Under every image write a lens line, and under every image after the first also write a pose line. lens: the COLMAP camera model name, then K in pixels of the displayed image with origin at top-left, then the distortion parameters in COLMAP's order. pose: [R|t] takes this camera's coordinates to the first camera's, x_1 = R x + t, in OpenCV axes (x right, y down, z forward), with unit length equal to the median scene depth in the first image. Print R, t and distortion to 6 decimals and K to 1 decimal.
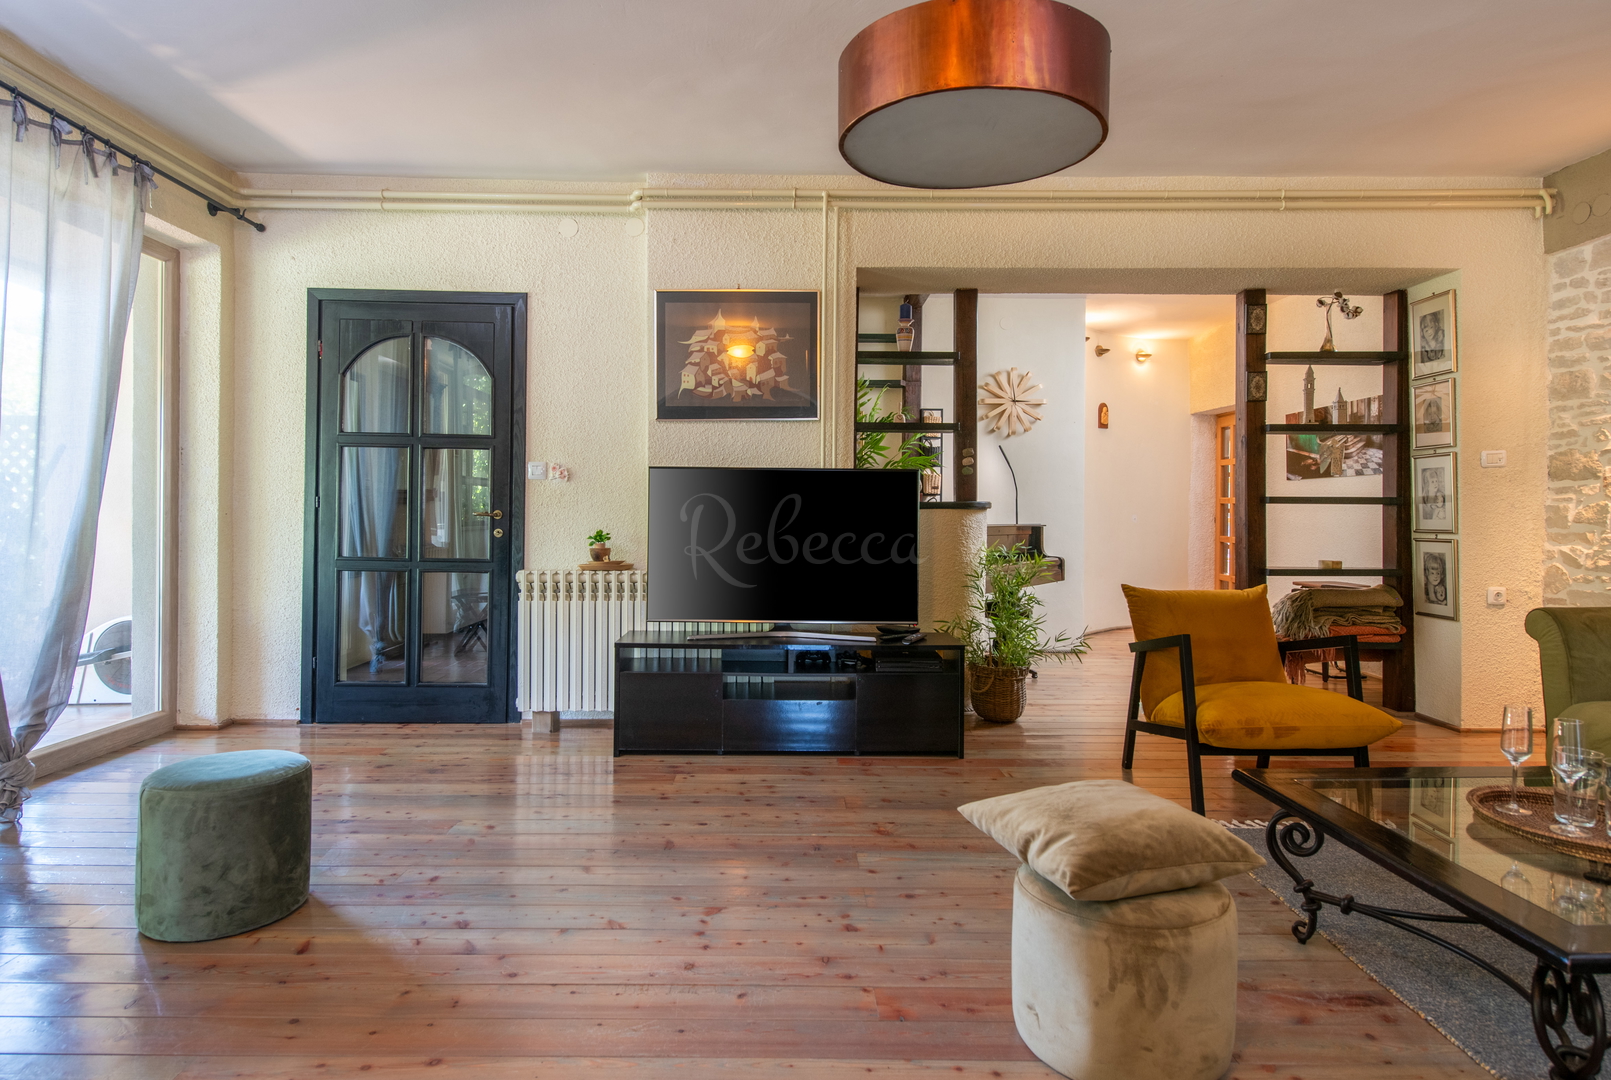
lens RADIAL K [[933.7, 0, 804.7], [0, 933.7, 518.8], [0, 0, 1]] dist [-0.000735, -0.000258]
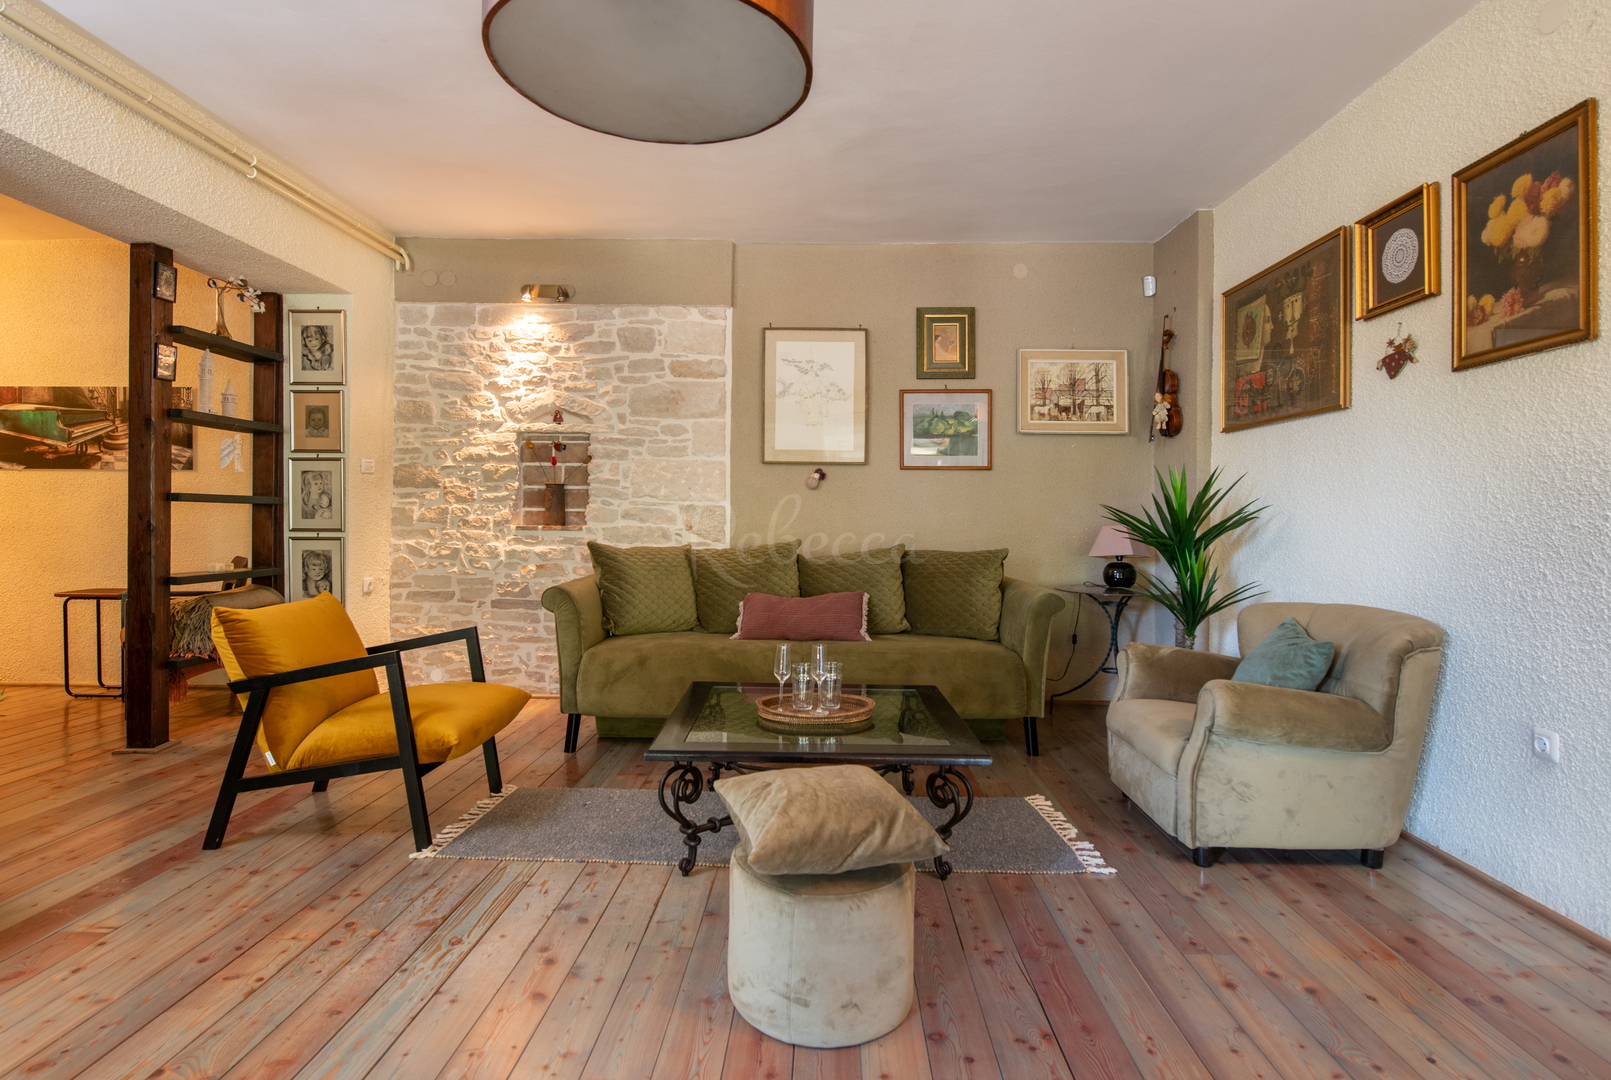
lens RADIAL K [[839.1, 0, 810.7], [0, 839.1, 522.5], [0, 0, 1]] dist [-0.001157, -0.000674]
pose [[0.028307, -0.007901, 0.999568, -0.290041], [-0.004538, 0.999957, 0.008033, -0.005802], [-0.999589, -0.004764, 0.028270, 0.431157]]
